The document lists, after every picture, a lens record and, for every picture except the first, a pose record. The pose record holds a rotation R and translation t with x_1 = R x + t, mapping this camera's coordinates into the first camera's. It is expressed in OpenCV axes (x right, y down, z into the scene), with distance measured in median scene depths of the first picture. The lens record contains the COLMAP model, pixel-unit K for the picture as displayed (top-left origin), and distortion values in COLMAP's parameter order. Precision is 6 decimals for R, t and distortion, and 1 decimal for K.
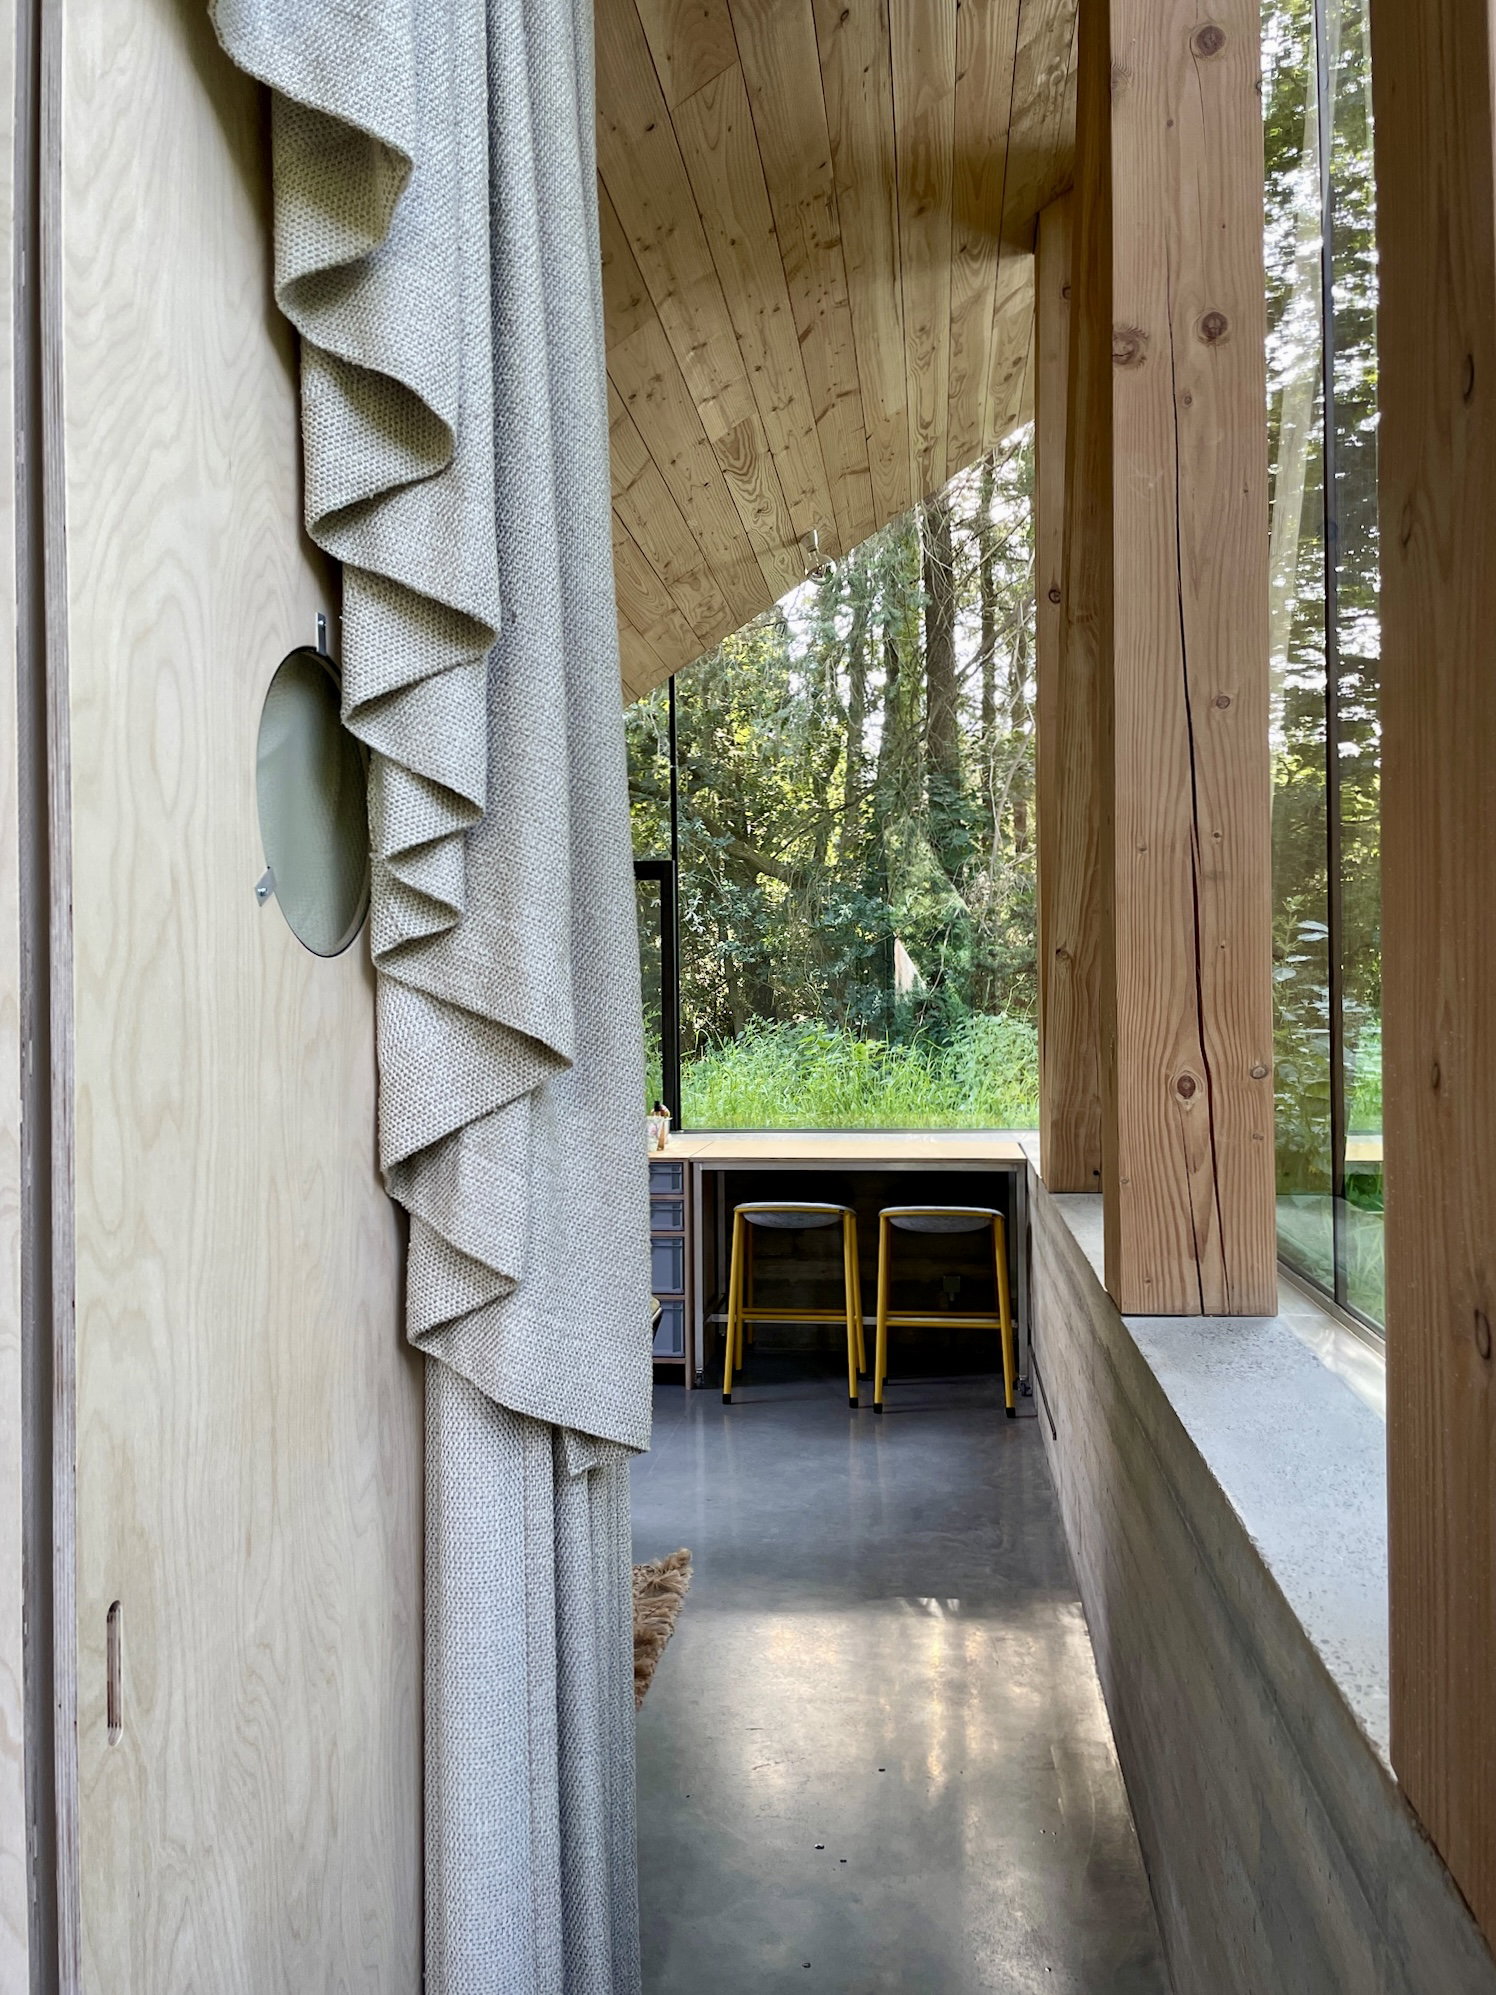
lens RADIAL K [[1504.7, 0, 751.3], [0, 1504.7, 995.7], [0, 0, 1]] dist [0.033874, -0.065172]
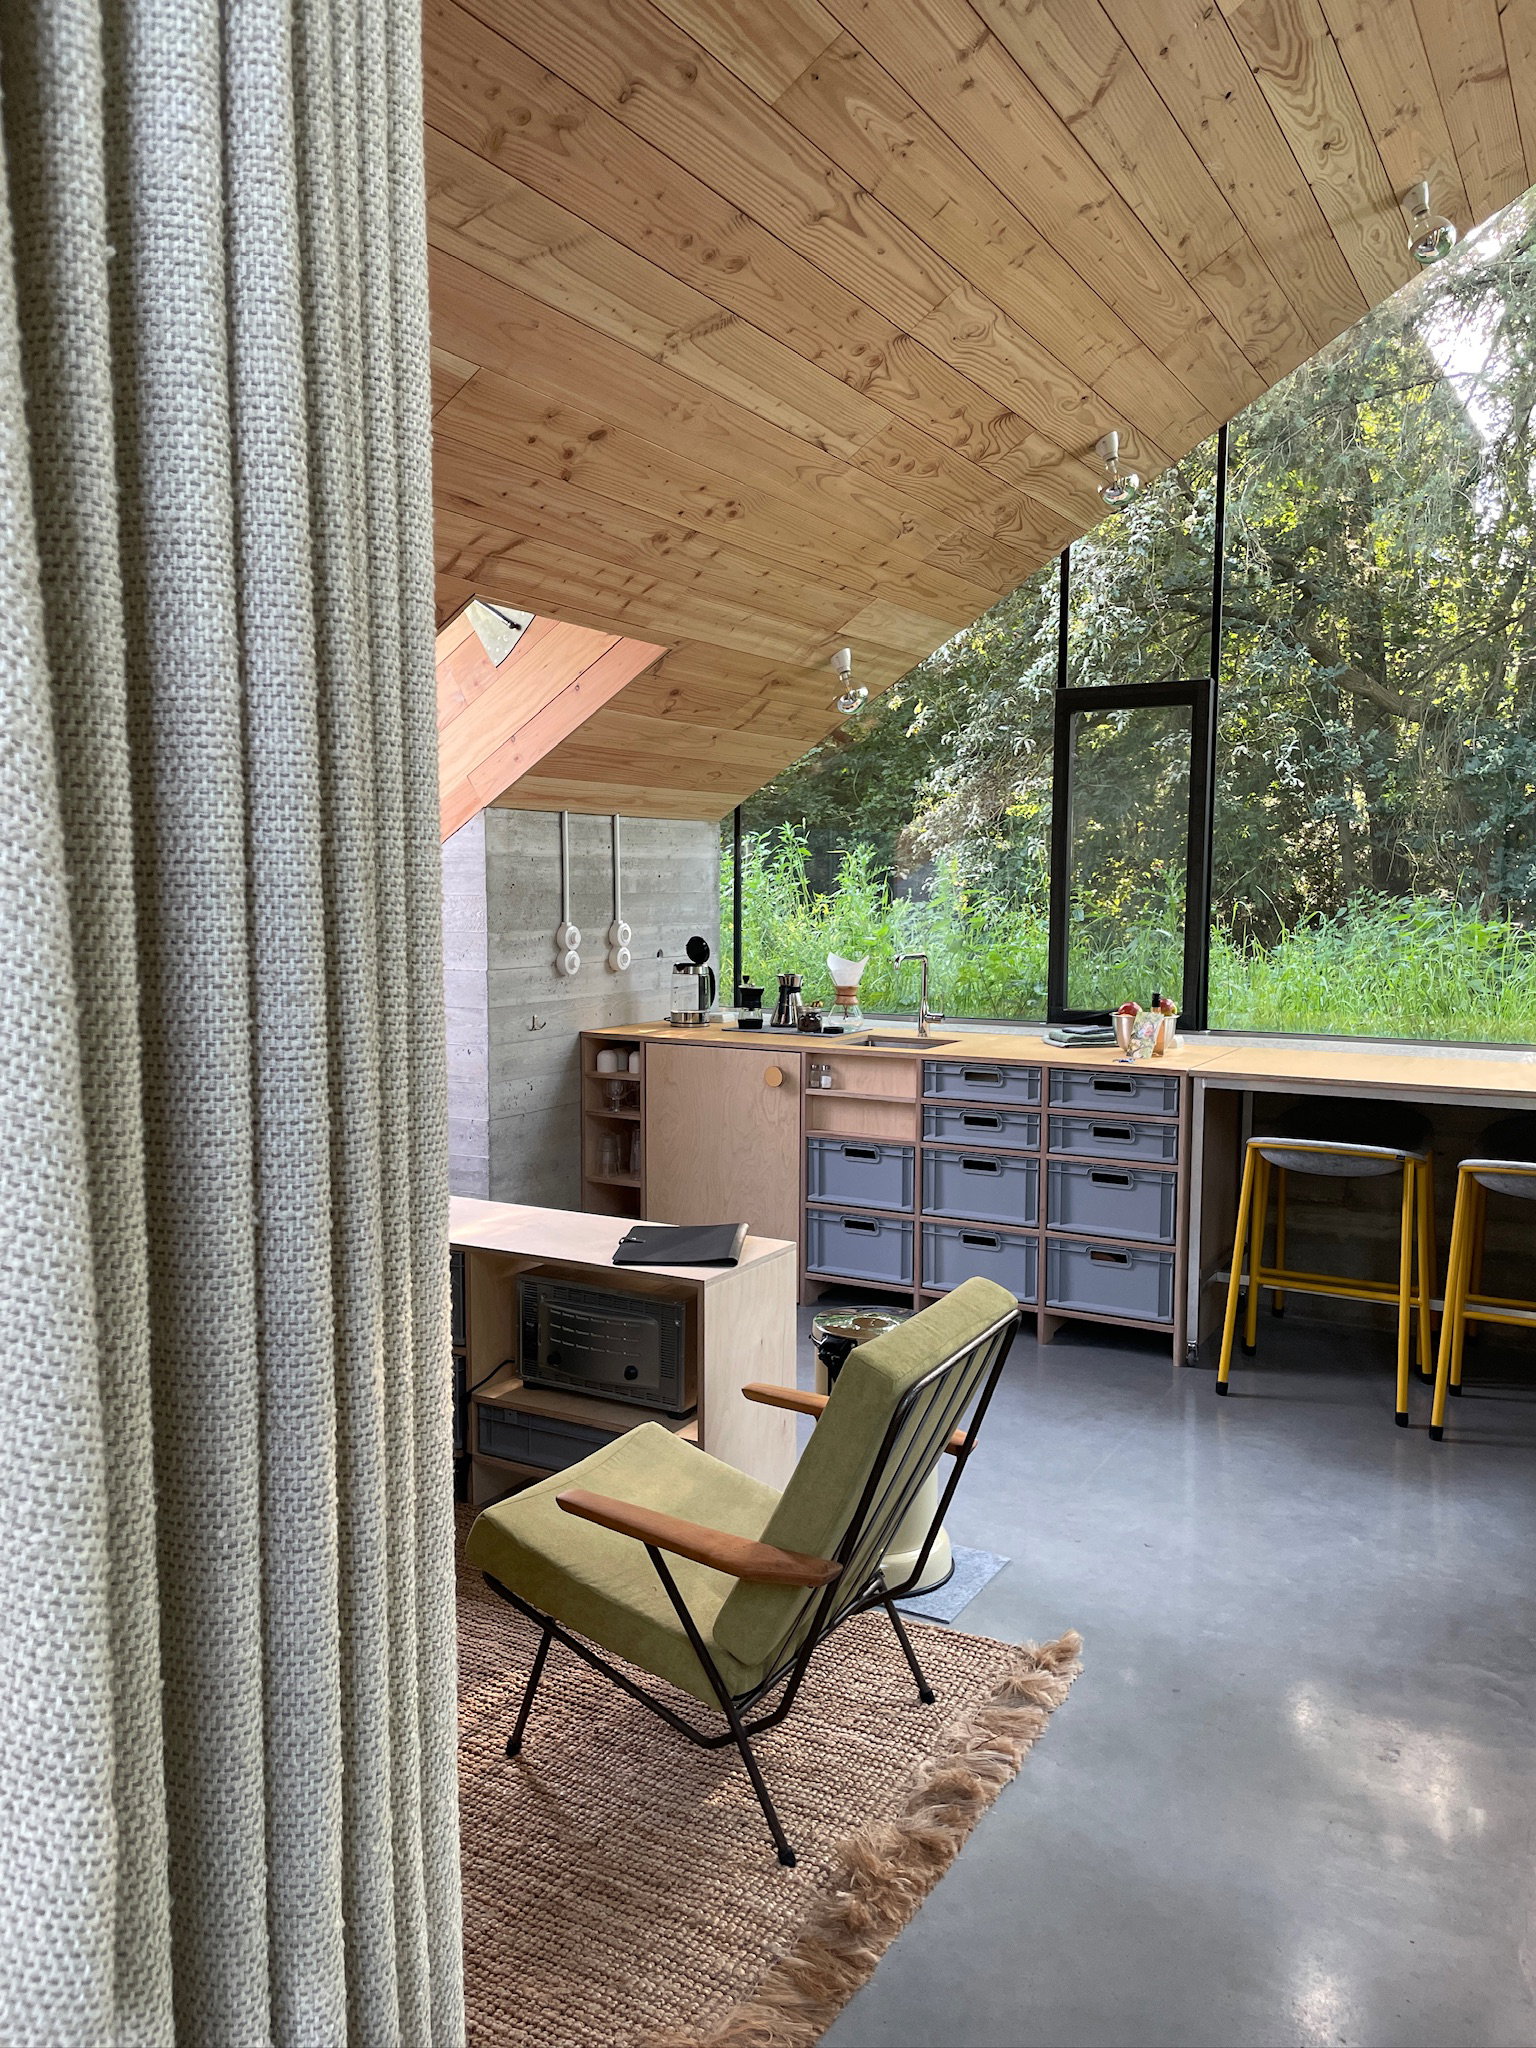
lens RADIAL K [[1544.7, 0, 755.6], [0, 1544.7, 1034.2], [0, 0, 1]] dist [0.033874, -0.065172]
pose [[0.922578, 0.052901, -0.382167, 0.054961], [-0.011247, 0.993822, 0.110418, 0.006519], [0.385647, -0.097571, 0.917473, 0.207941]]
